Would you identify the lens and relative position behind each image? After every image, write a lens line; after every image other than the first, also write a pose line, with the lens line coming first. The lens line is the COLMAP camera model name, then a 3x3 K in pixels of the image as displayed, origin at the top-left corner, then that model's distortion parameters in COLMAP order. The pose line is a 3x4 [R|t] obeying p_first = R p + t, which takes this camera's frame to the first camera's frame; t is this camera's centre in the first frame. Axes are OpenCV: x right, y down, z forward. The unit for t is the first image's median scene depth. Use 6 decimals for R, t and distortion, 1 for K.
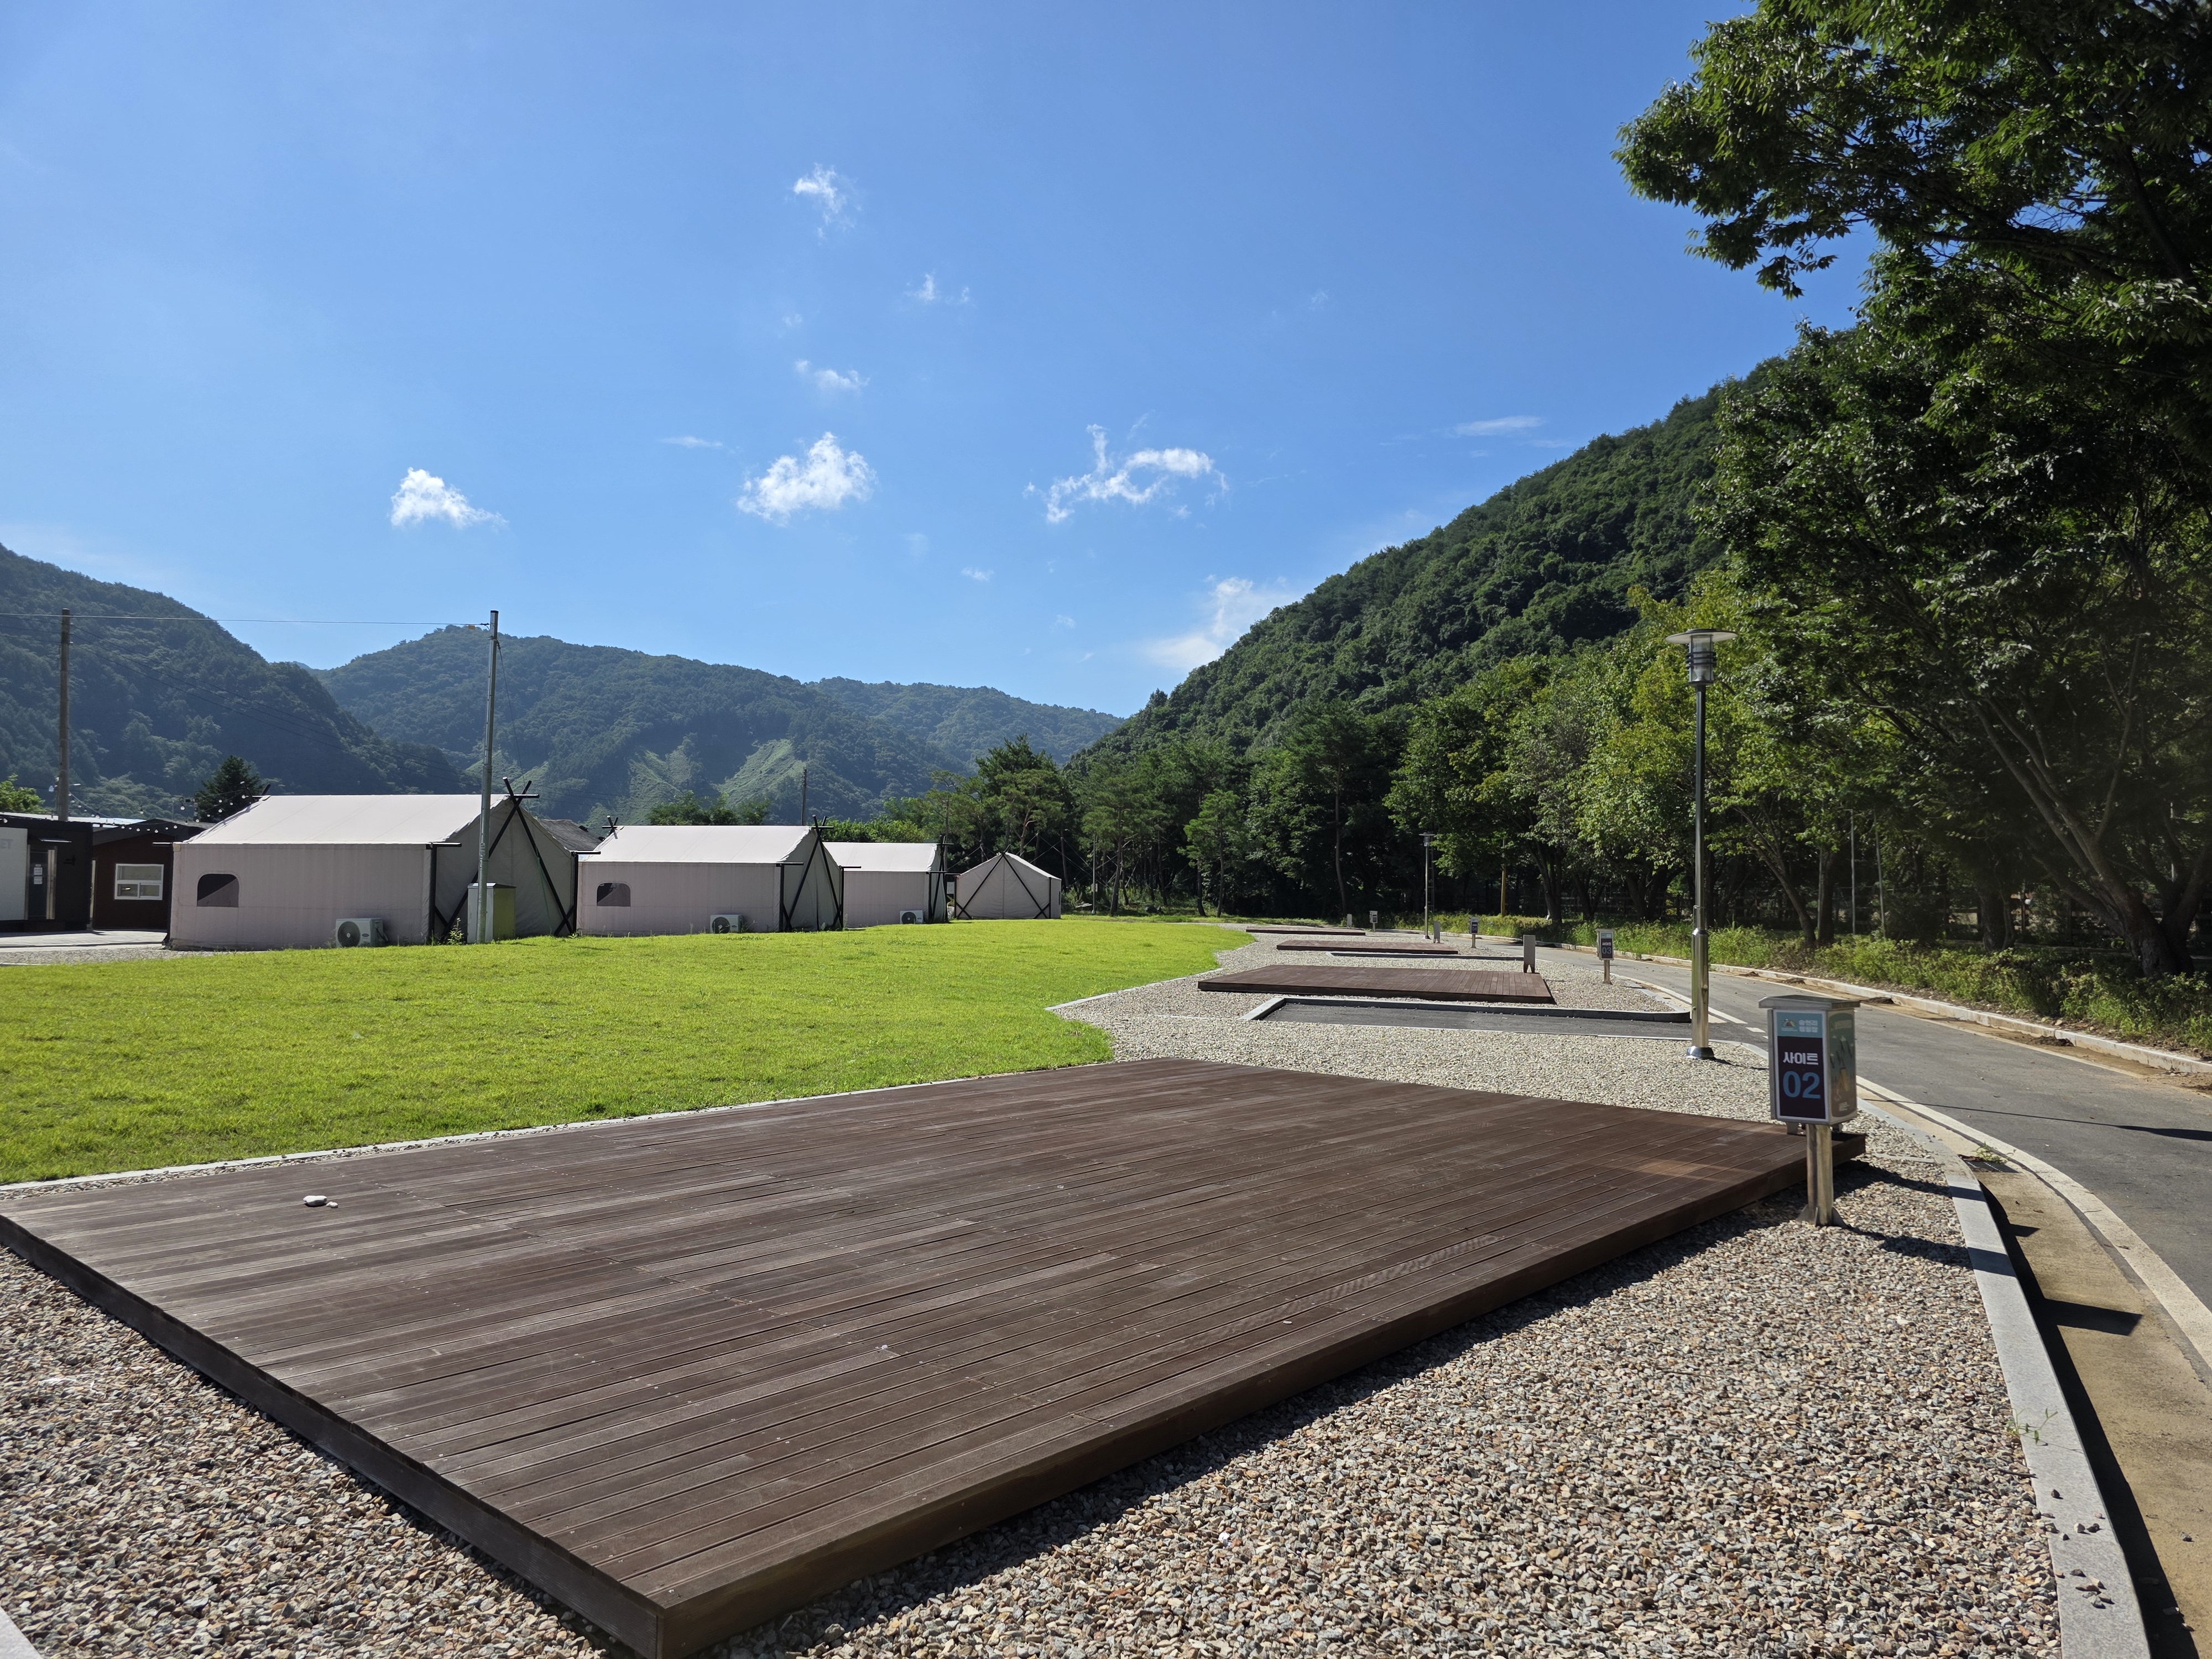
lens RADIAL K [[1525.3, 0, 1099.5], [0, 1525.3, 868.9], [0, 0, 1]] dist [0.065786, -0.127147]
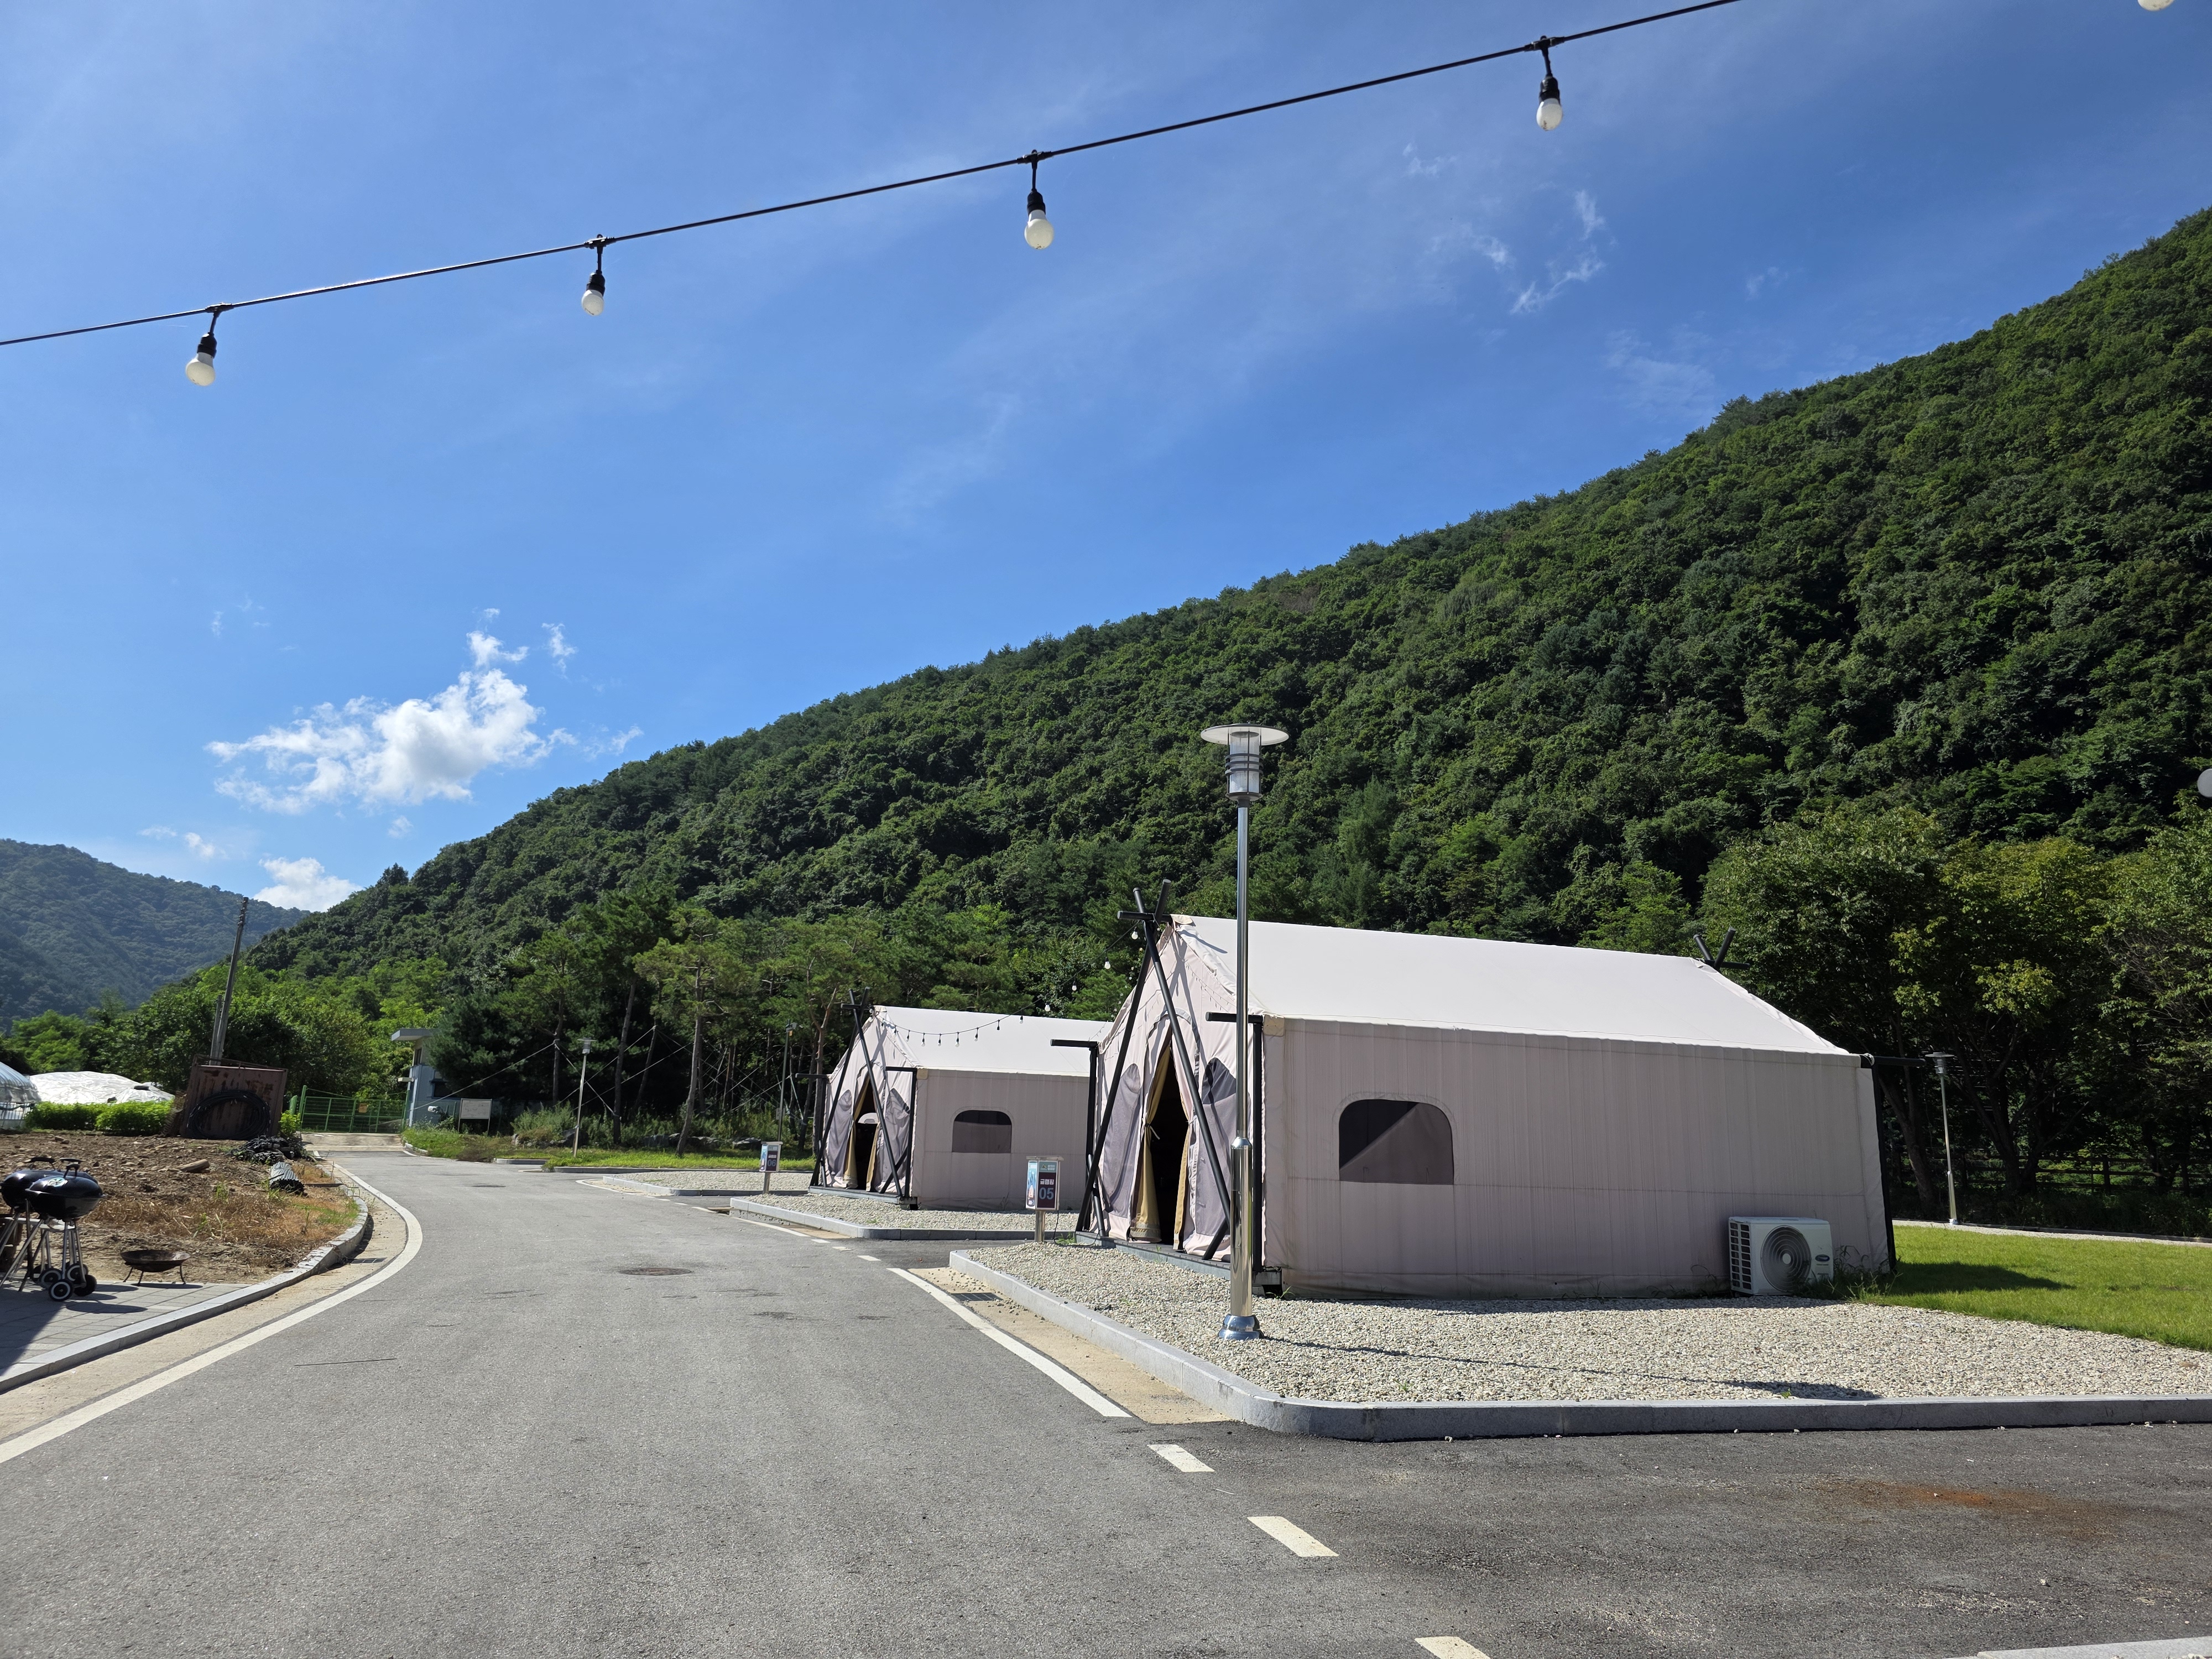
lens RADIAL K [[1490.6, 0, 1124.9], [0, 1490.6, 832.4], [0, 0, 1]] dist [0.058688, -0.056072]
pose [[0.835989, 0.119642, 0.535544, -0.088324], [-0.025769, 0.983425, -0.179475, 0.002731], [-0.548141, 0.136239, 0.825216, 0.126138]]
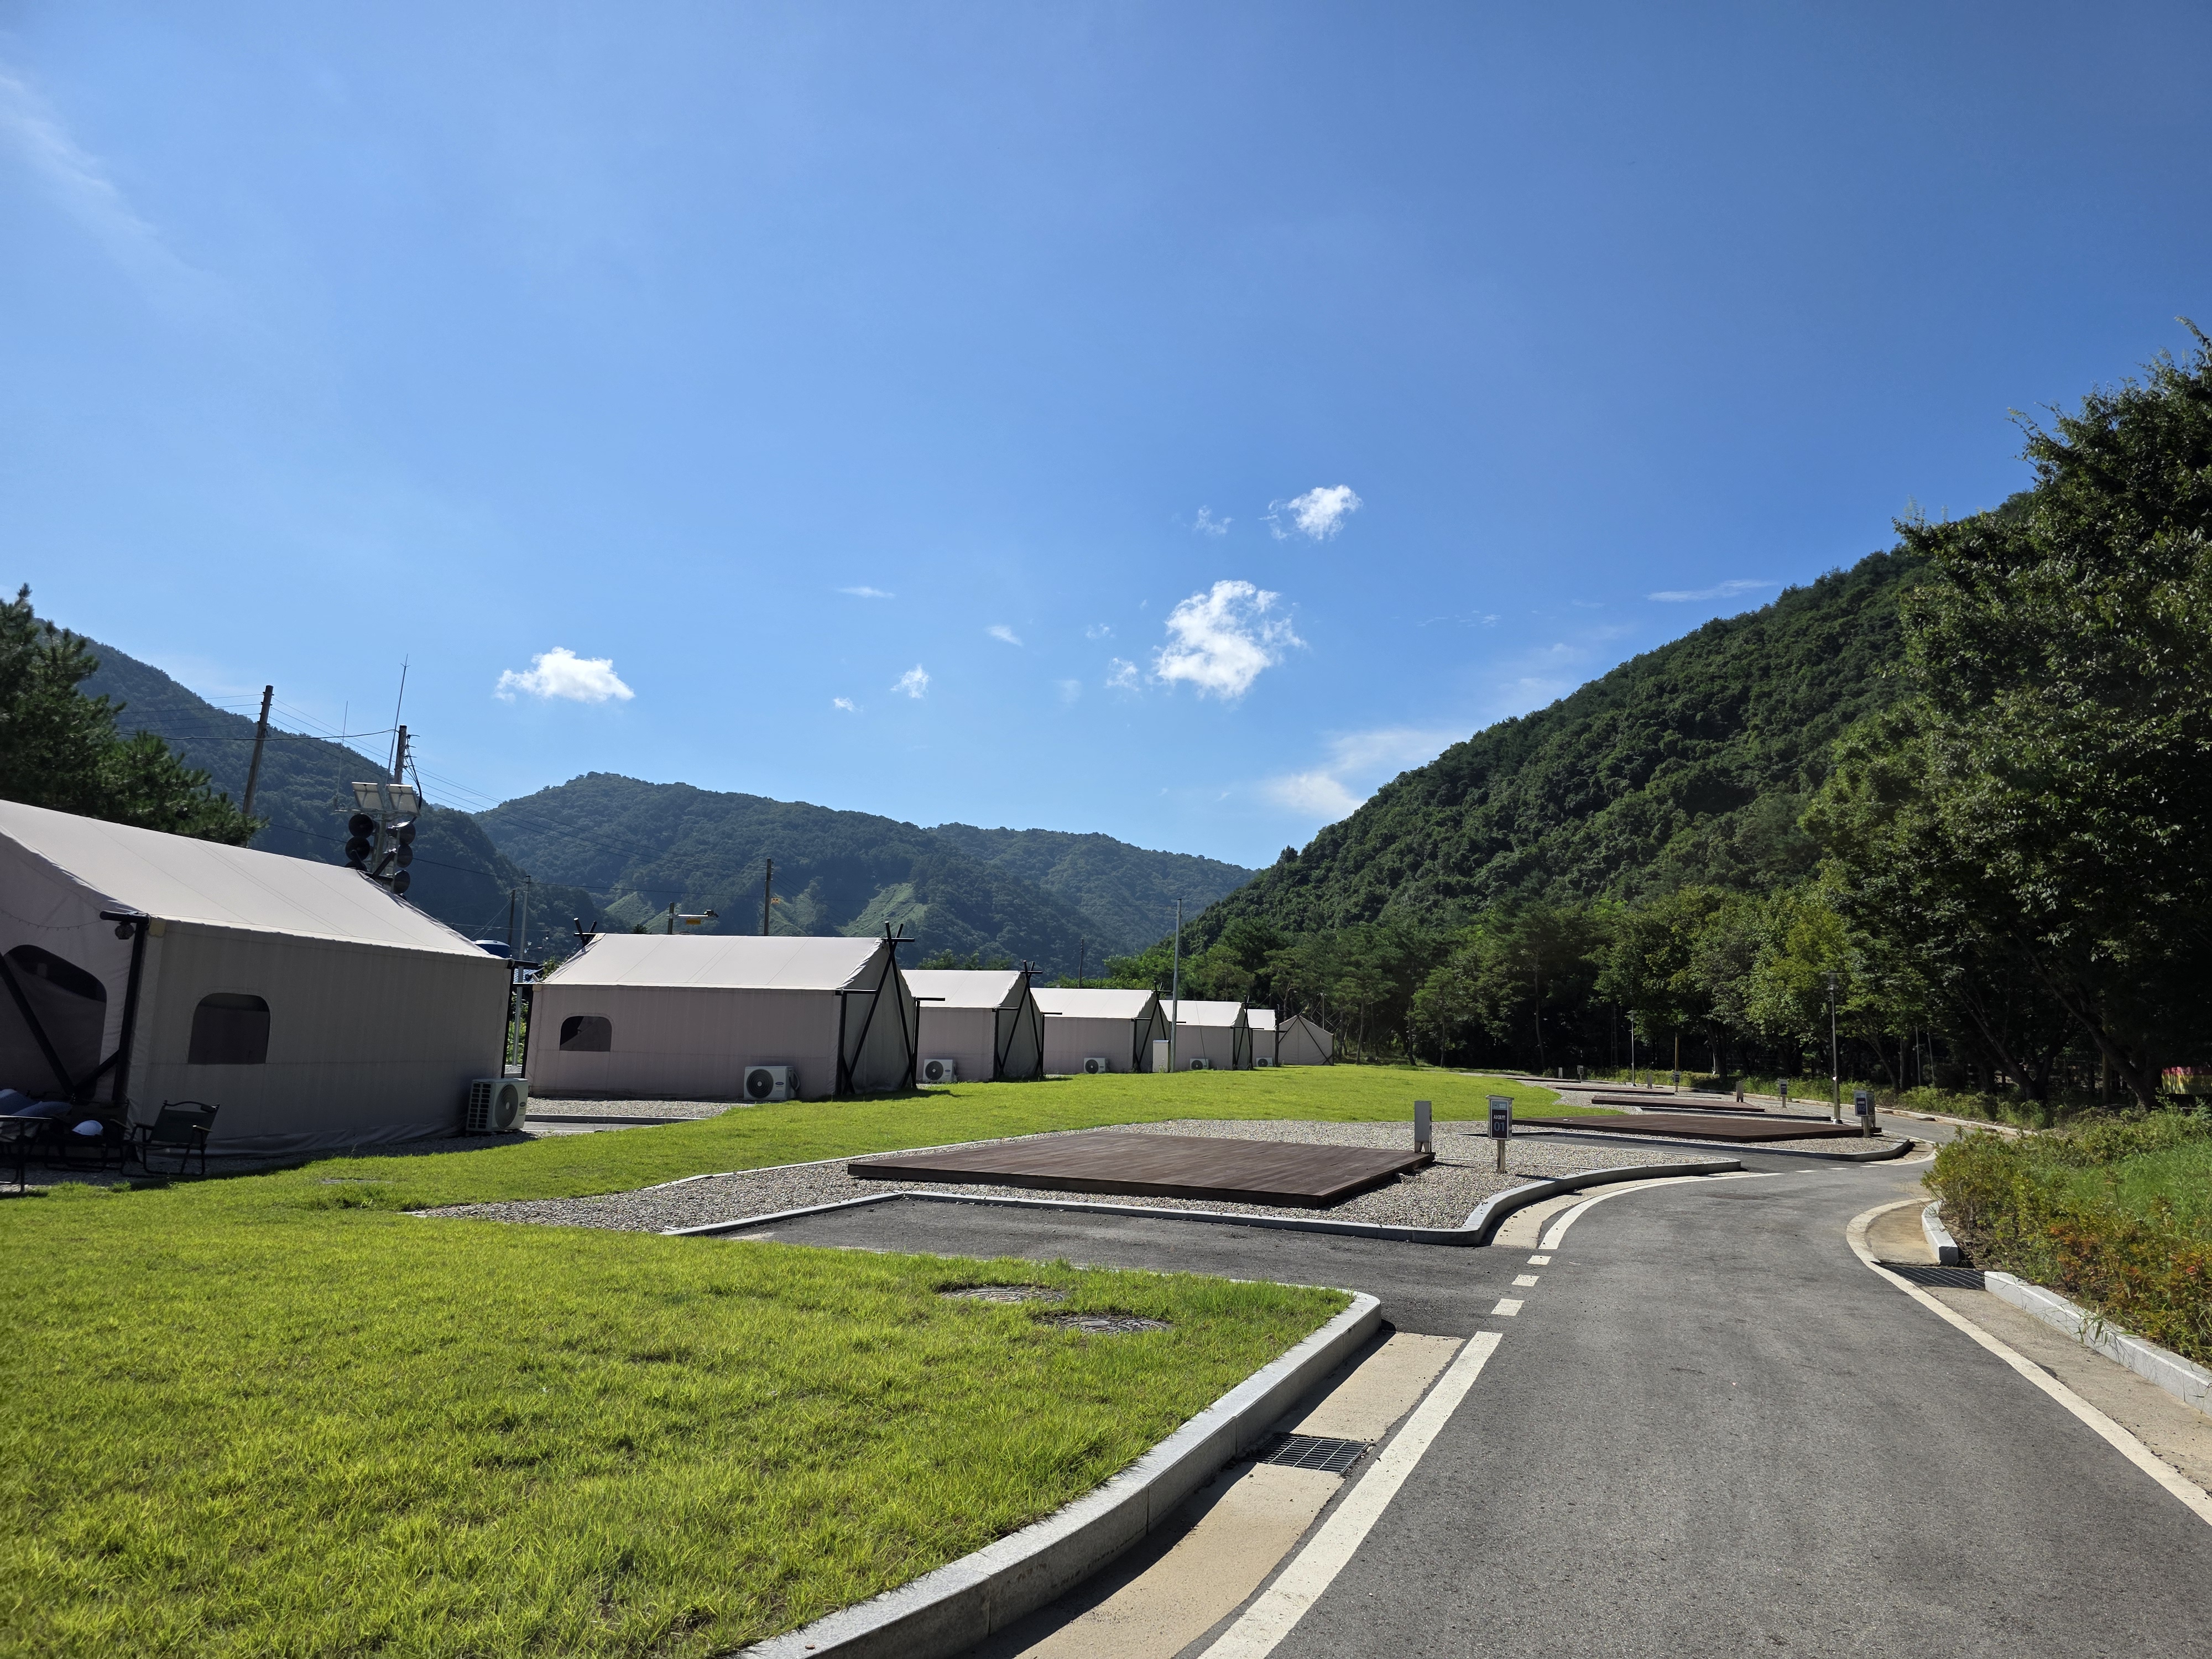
lens RADIAL K [[1569.7, 0, 1112.3], [0, 1569.7, 852.3], [0, 0, 1]] dist [0.107336, -0.204642]
pose [[0.998960, 0.010213, -0.044444, -0.043865], [-0.014621, 0.994877, -0.100027, -0.003428], [0.043195, 0.100573, 0.993992, -0.108128]]
